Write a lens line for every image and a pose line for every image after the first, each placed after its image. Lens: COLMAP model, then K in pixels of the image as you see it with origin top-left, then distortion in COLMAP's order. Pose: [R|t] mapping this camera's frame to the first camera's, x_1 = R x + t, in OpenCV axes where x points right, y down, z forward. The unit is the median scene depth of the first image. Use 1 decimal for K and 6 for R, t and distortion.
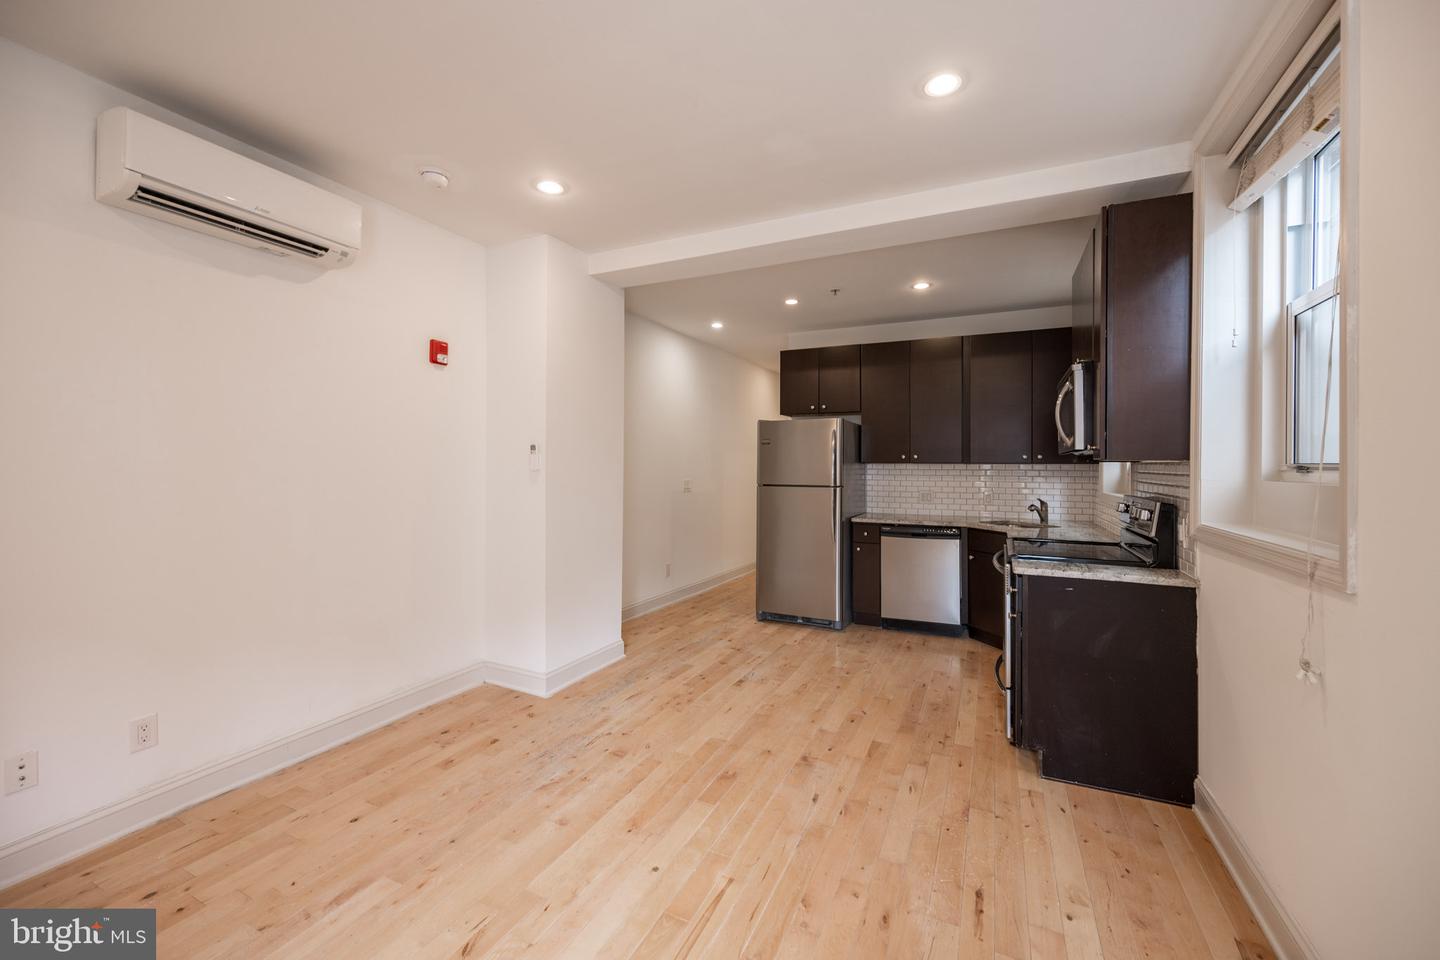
lens RADIAL K [[572.3, 0, 723.3], [0, 572.3, 467.5], [0, 0, 1]] dist [0.002041, -0.000568]
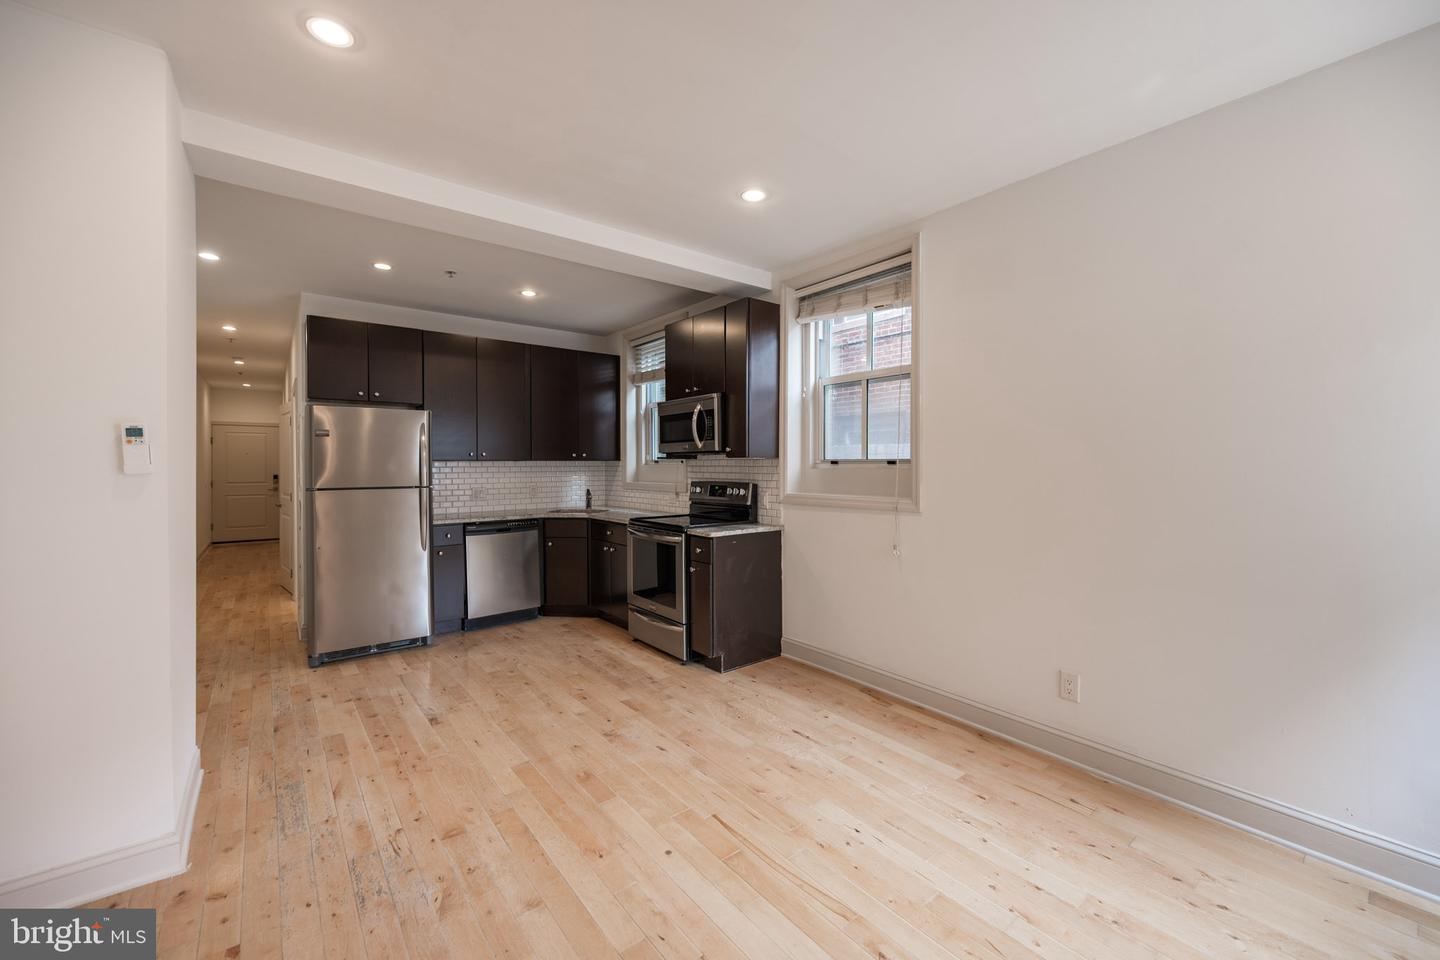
lens RADIAL K [[572.3, 0, 720.0], [0, 572.3, 474.7], [0, 0, 1]] dist [0.002041, -0.000568]
pose [[0.444438, -0.024958, 0.895462, -0.575781], [0.009942, 0.999688, 0.022929, -0.003195], [-0.895754, -0.001288, 0.444548, 0.265716]]
